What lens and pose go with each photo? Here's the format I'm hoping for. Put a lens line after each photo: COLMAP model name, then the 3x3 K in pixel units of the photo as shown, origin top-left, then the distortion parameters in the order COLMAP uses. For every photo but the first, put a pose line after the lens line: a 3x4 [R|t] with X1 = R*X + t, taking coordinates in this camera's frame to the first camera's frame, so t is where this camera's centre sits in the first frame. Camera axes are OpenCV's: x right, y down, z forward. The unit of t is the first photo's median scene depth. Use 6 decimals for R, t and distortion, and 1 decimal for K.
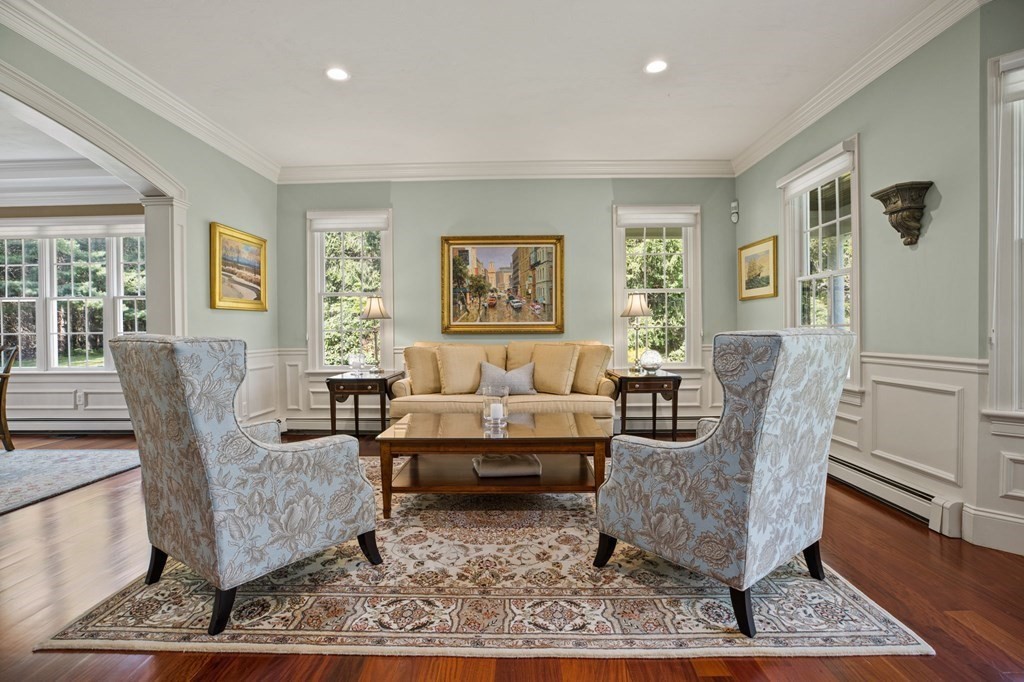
lens RADIAL K [[467.7, 0, 513.2], [0, 467.7, 336.7], [0, 0, 1]] dist [-0.021687, 0.000645]
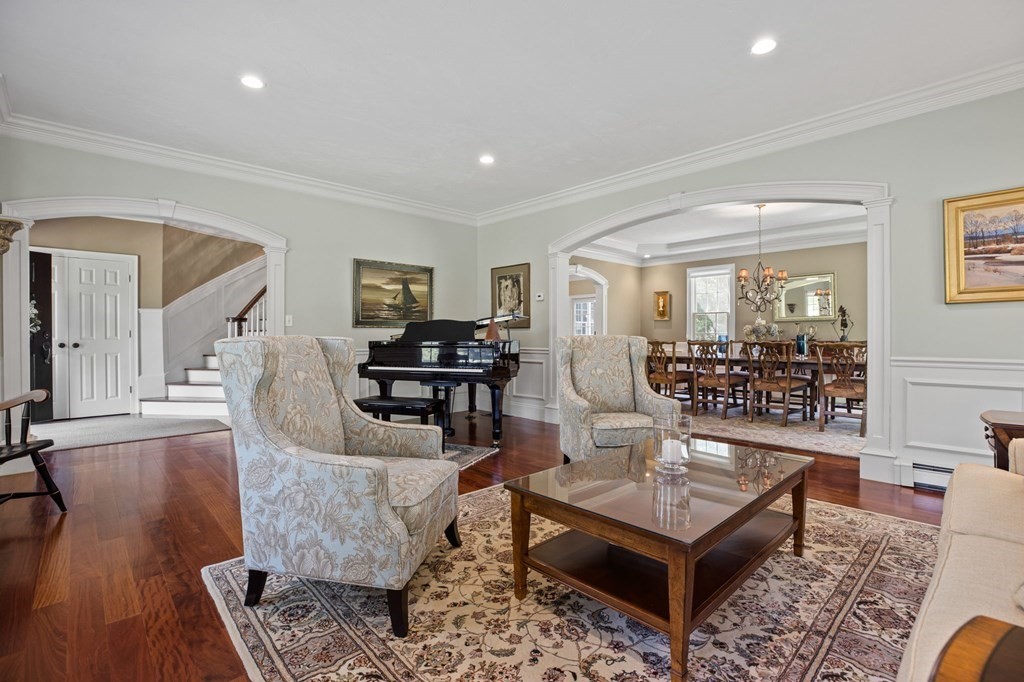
lens RADIAL K [[468.1, 0, 513.0], [0, 468.1, 339.9], [0, 0, 1]] dist [-0.036136, -0.000065]
pose [[-0.713554, 0.017631, -0.700379, 0.673345], [-0.000581, 0.999668, 0.025757, -0.023503], [0.700600, 0.018786, -0.713306, 1.469767]]
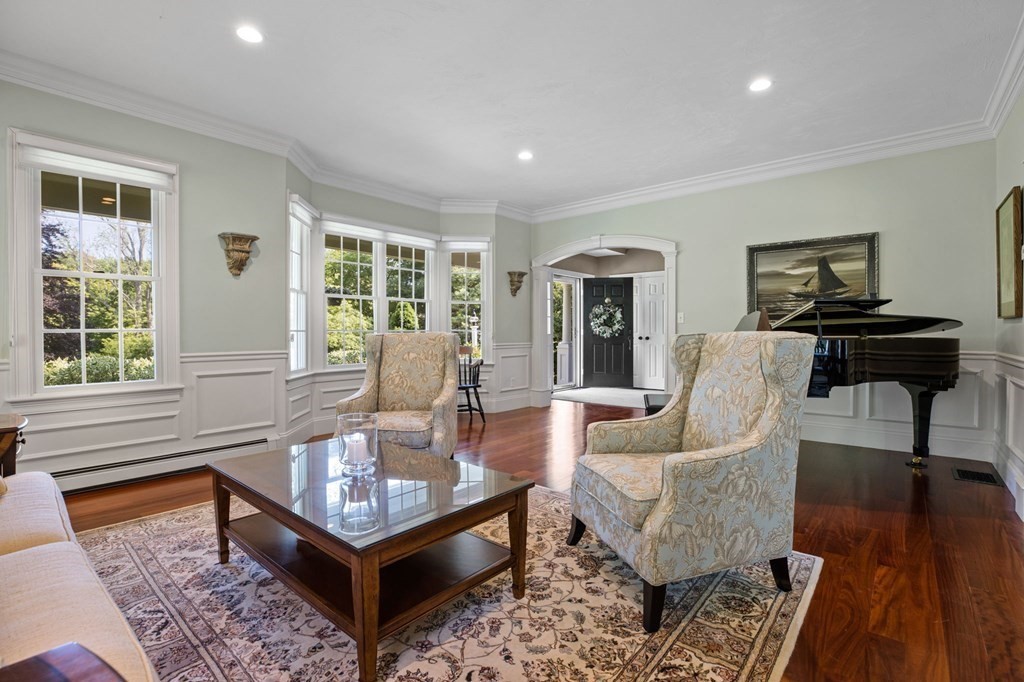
lens RADIAL K [[468.1, 0, 513.0], [0, 468.1, 339.9], [0, 0, 1]] dist [-0.036136, -0.000065]
pose [[-0.769985, 0.000343, 0.638062, -0.702791], [0.017478, 0.999636, 0.020554, -0.011627], [-0.637823, 0.026978, -0.769710, 1.521284]]
